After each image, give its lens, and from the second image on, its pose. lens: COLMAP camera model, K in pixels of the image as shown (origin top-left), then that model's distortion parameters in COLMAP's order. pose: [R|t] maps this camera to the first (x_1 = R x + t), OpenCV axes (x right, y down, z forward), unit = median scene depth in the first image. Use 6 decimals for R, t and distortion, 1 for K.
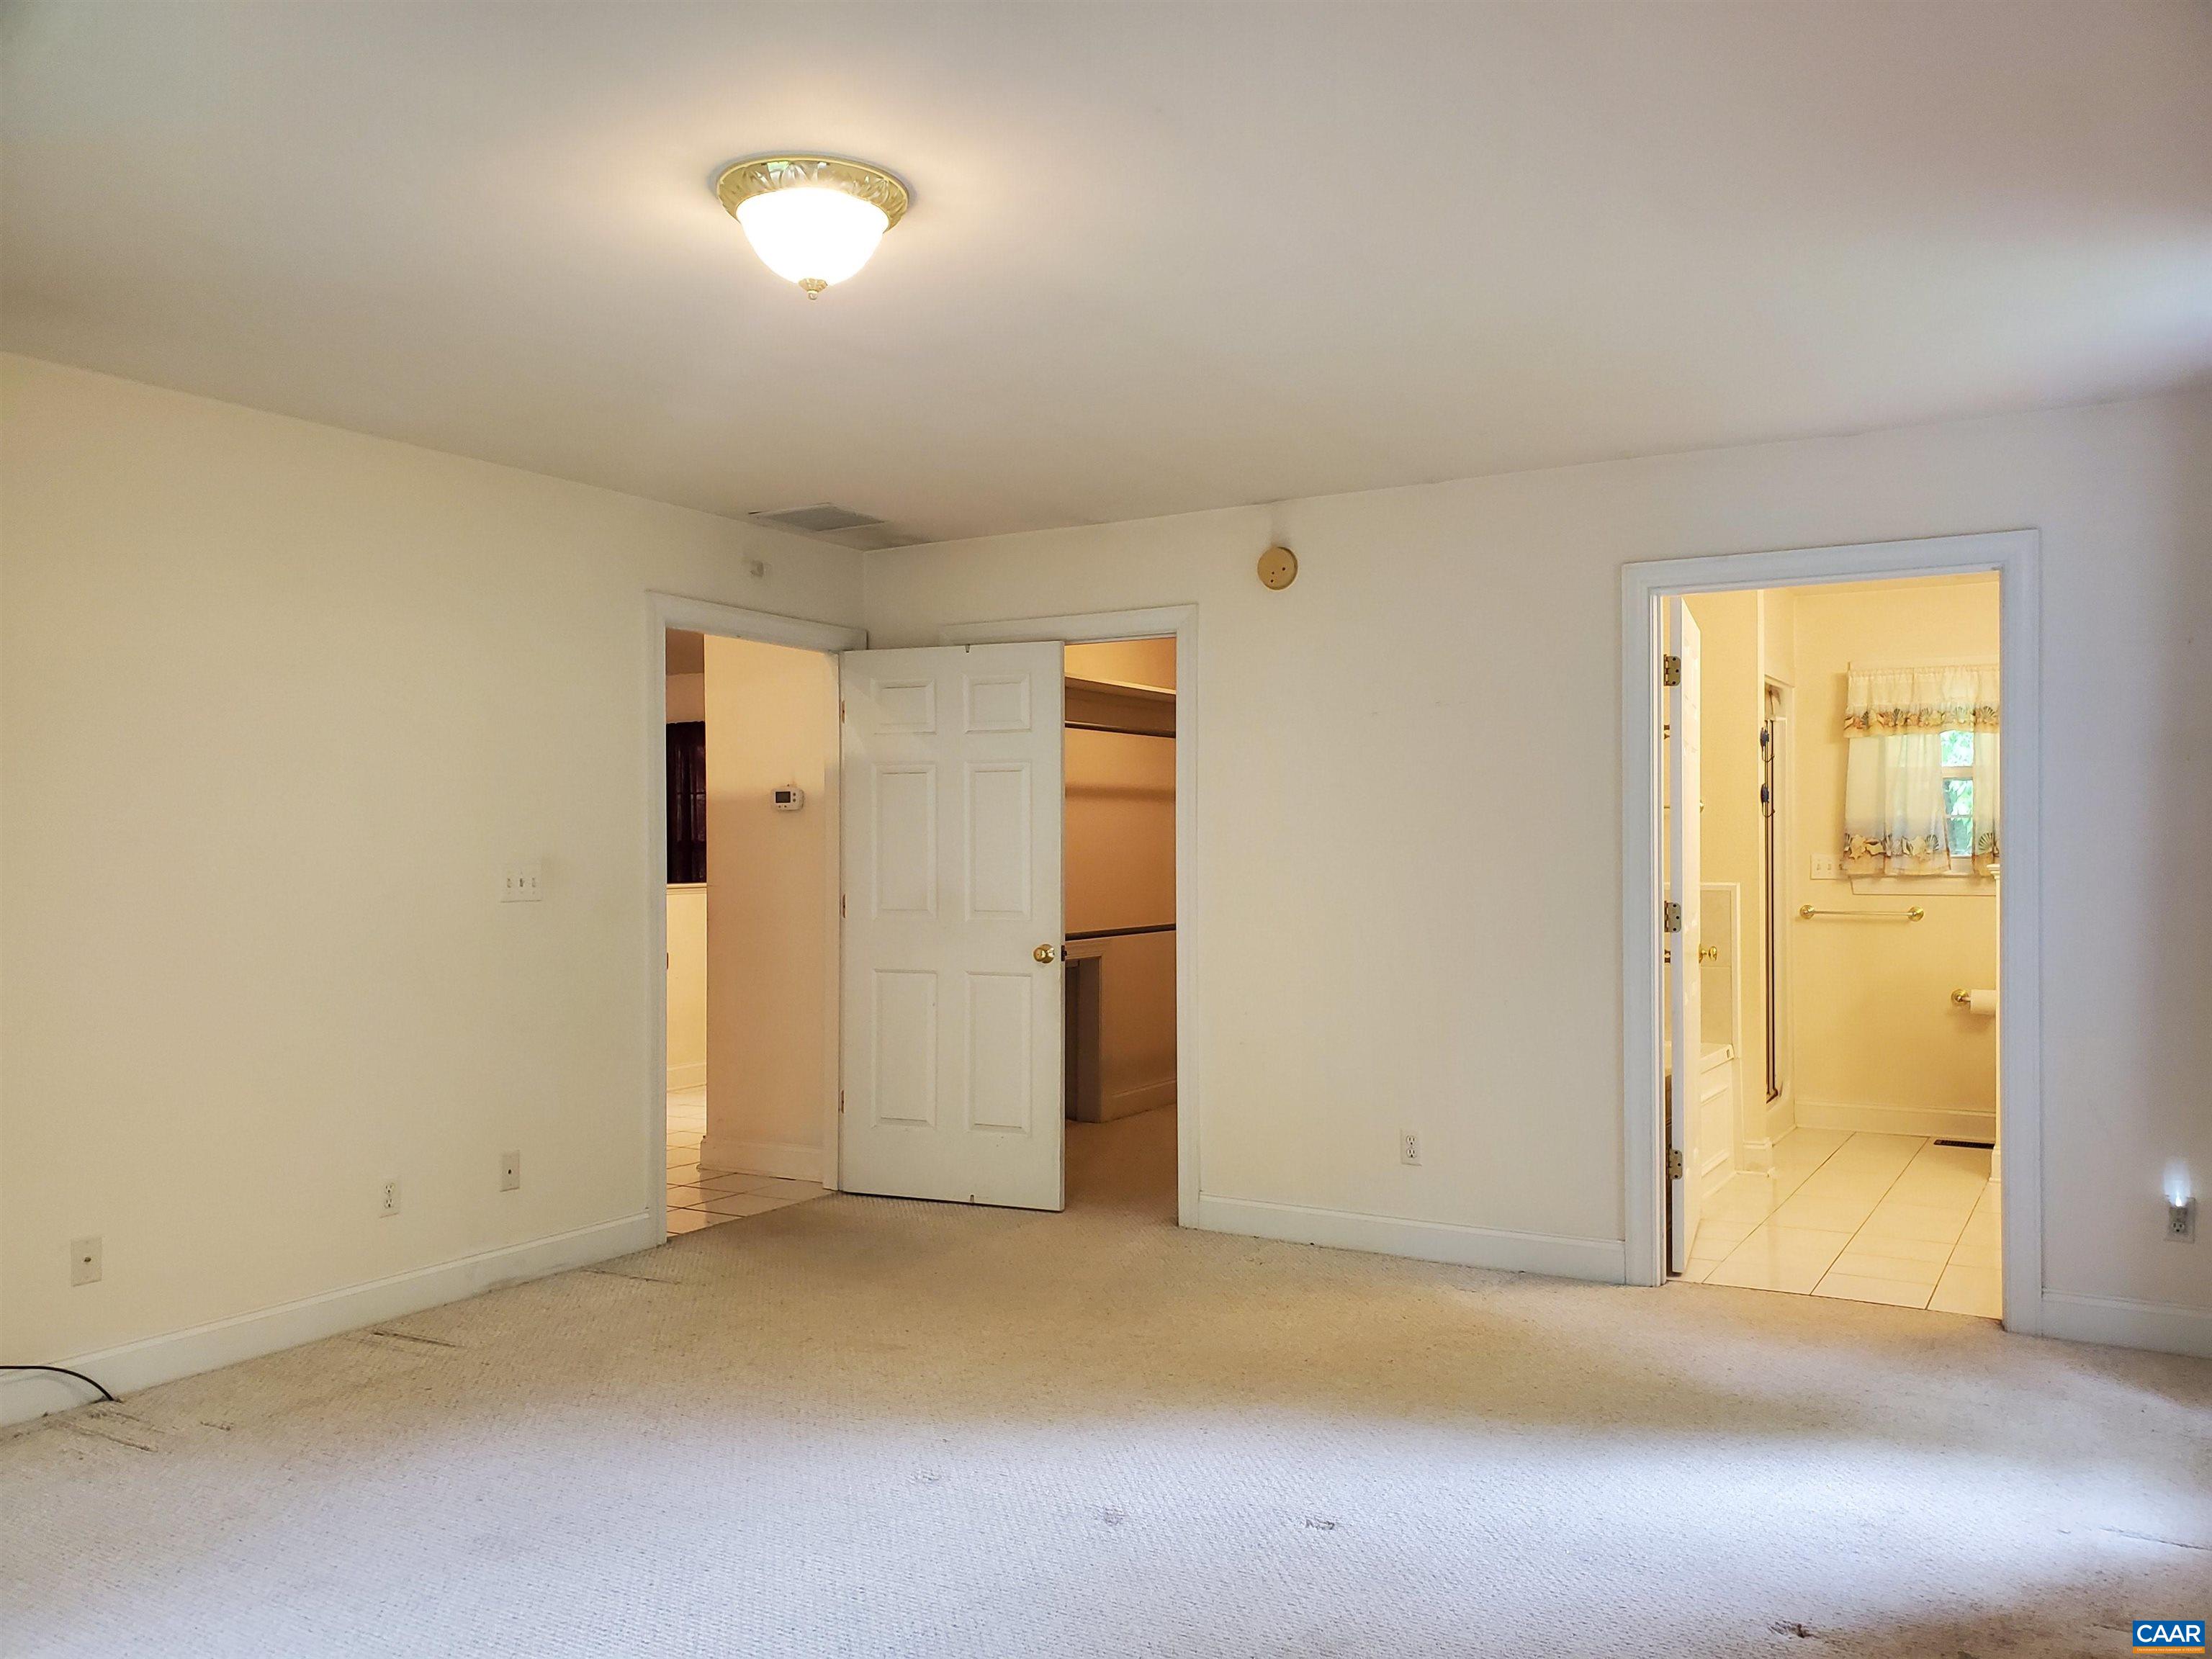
lens RADIAL K [[1722.7, 0, 1111.6], [0, 1722.7, 849.5], [0, 0, 1]] dist [0.051261, -0.074436]
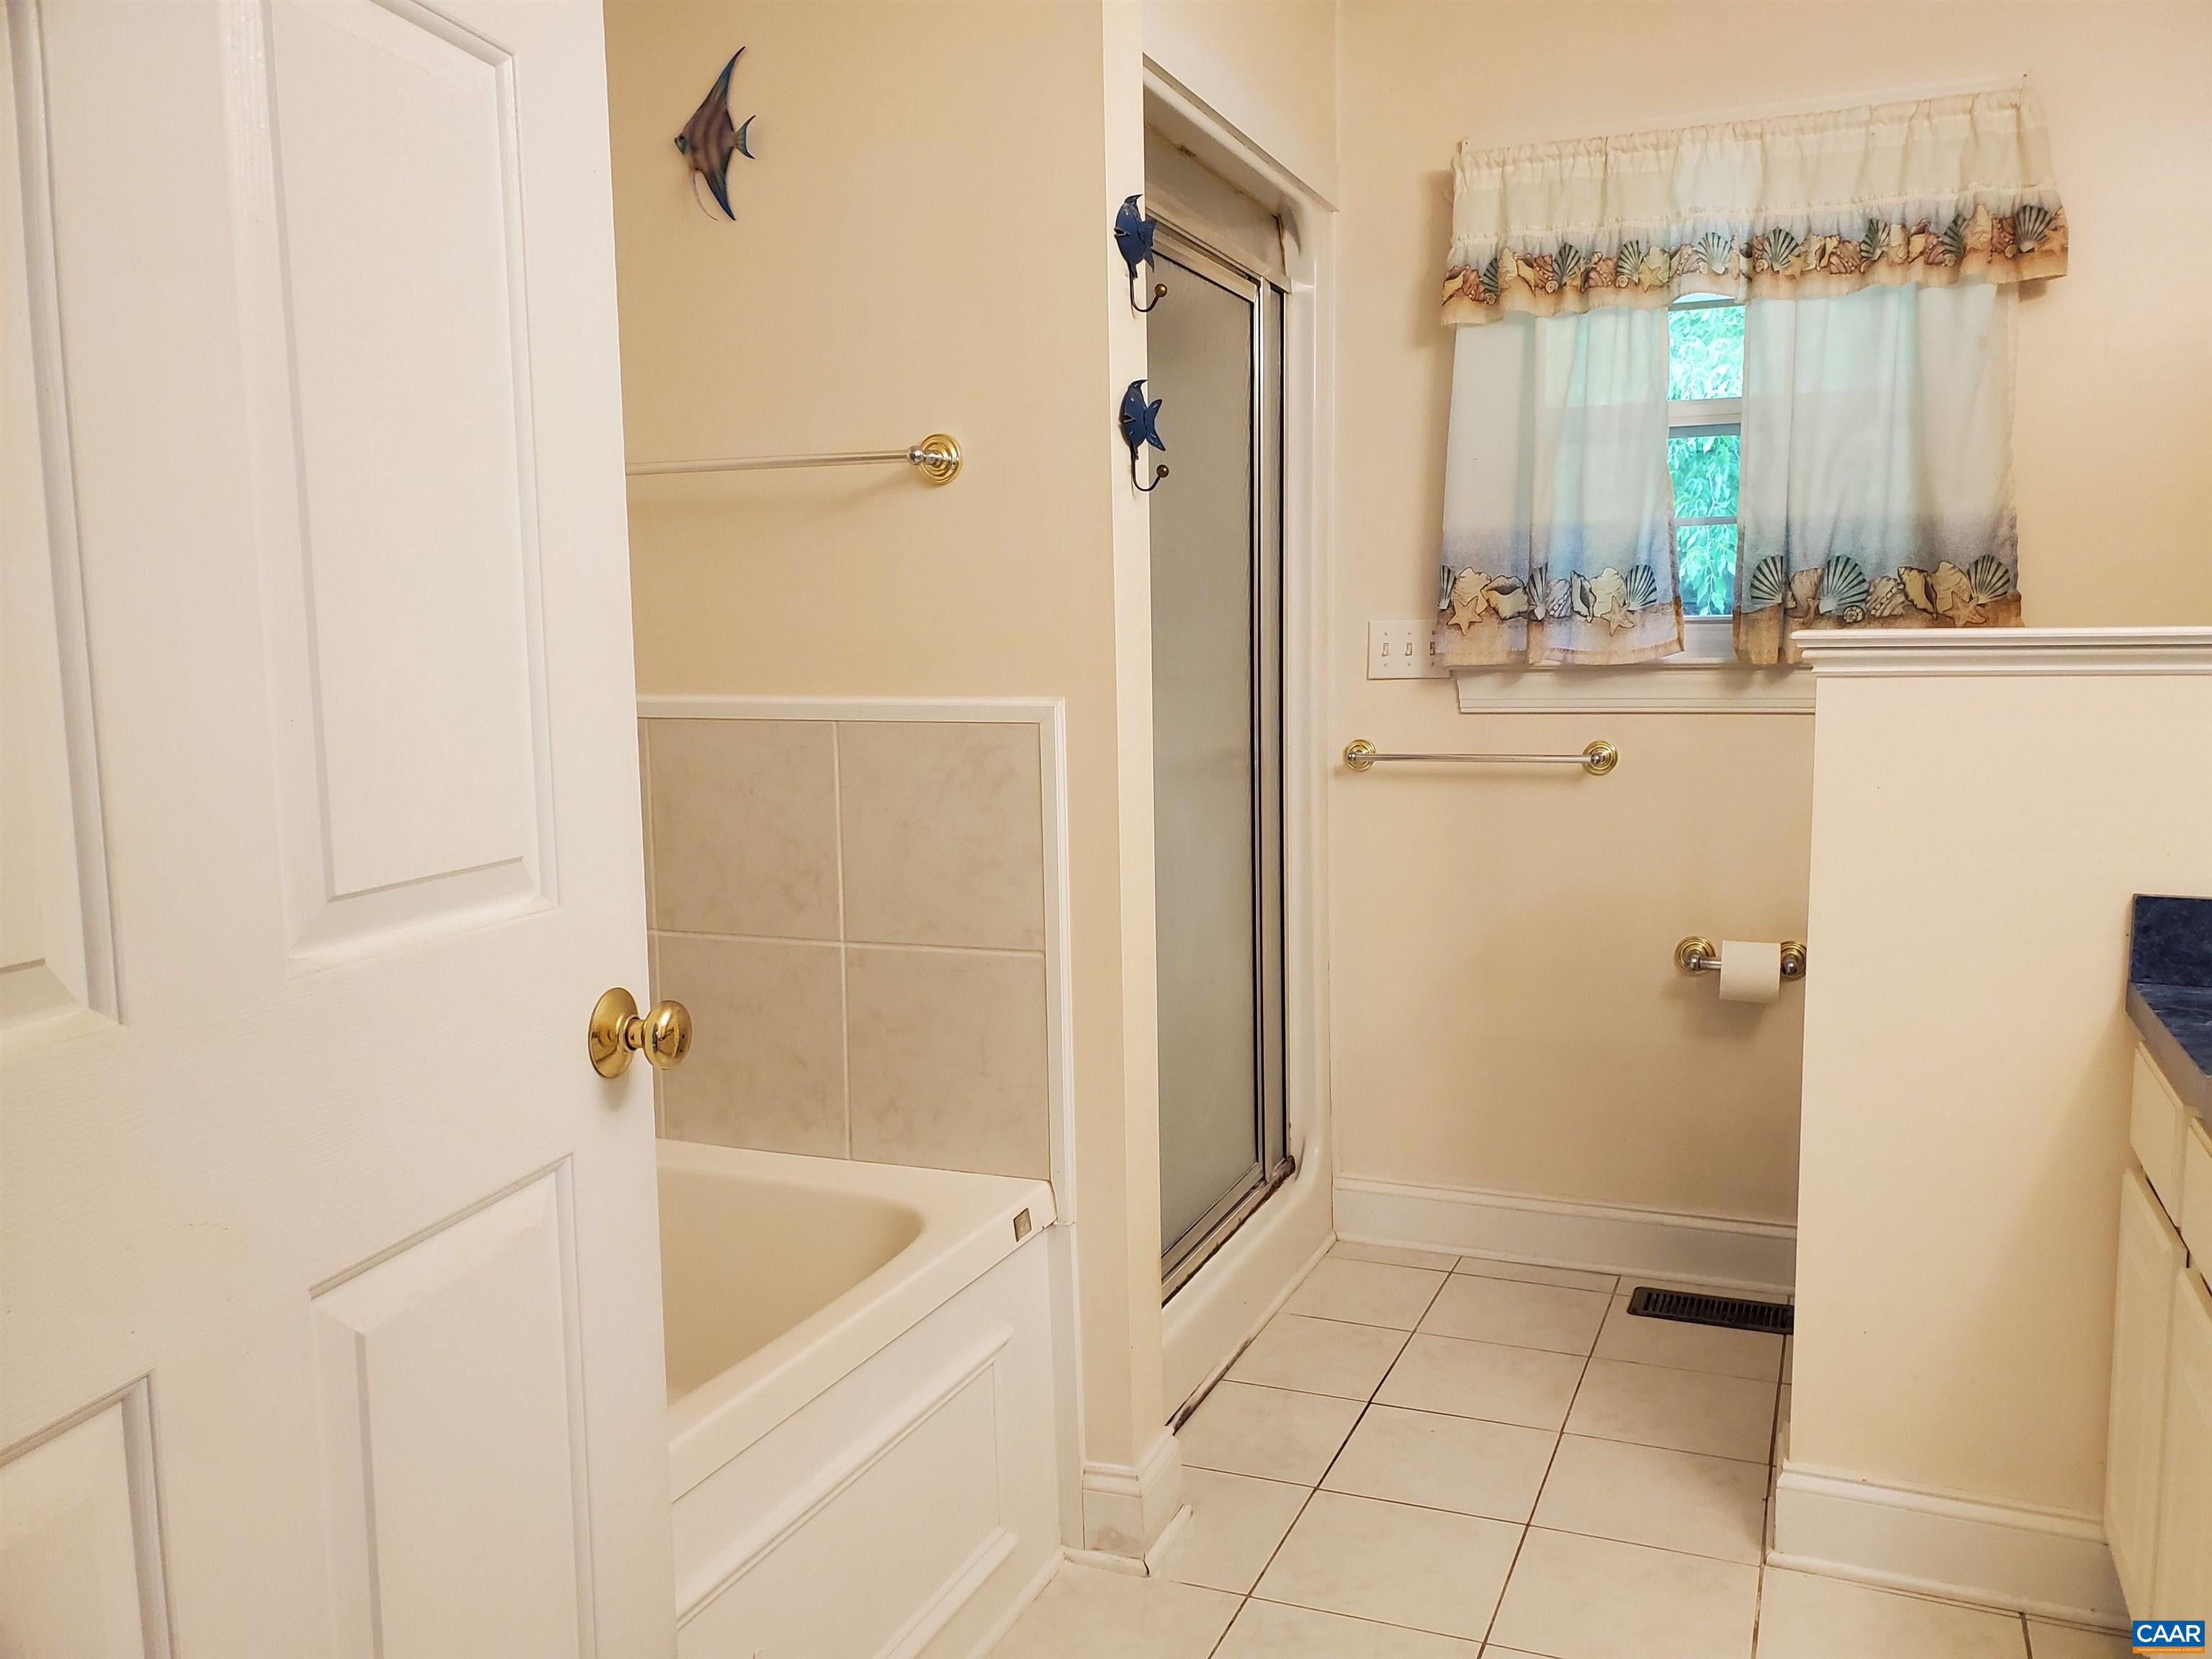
lens RADIAL K [[1722.7, 0, 1099.1], [0, 1722.7, 823.4], [0, 0, 1]] dist [0.051261, -0.074436]
pose [[0.991040, -0.018685, 0.132252, 0.288638], [0.006495, 0.995736, 0.092017, 0.013501], [-0.133407, -0.090334, 0.986936, 0.603848]]
